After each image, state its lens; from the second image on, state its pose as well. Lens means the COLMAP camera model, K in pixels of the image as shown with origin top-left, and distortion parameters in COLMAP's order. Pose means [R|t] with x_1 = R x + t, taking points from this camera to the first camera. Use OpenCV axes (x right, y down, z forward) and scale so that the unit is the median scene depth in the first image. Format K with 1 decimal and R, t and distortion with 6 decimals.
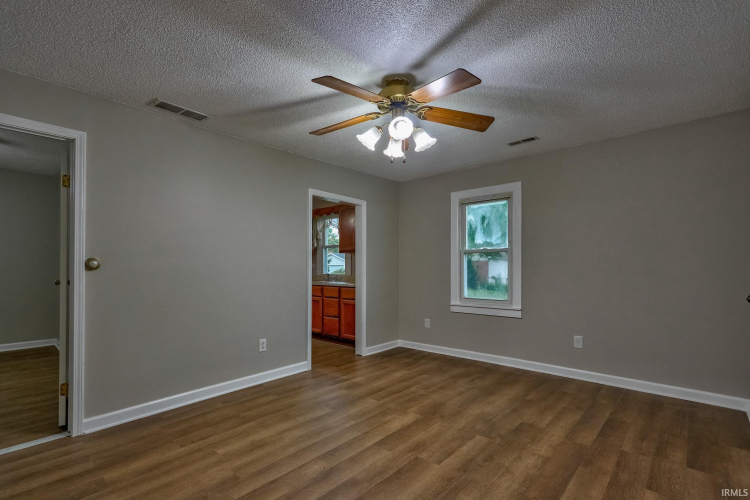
lens RADIAL K [[353.0, 0, 370.6], [0, 353.0, 267.8], [0, 0, 1]] dist [-0.000795, -0.000110]
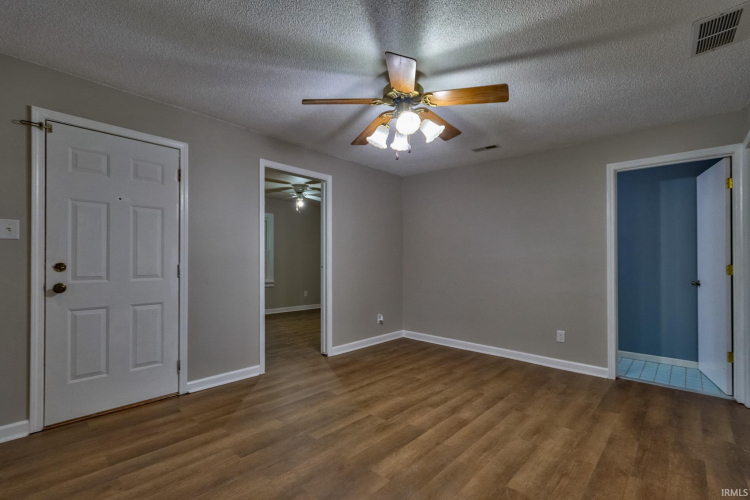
lens RADIAL K [[348.1, 0, 370.7], [0, 348.1, 260.4], [0, 0, 1]] dist [-0.002178, -0.000016]
pose [[-0.999957, -0.003535, 0.008566, 0.144727], [-0.003563, 0.999989, -0.003168, 0.005142], [-0.008555, -0.003198, -0.999958, 1.782605]]
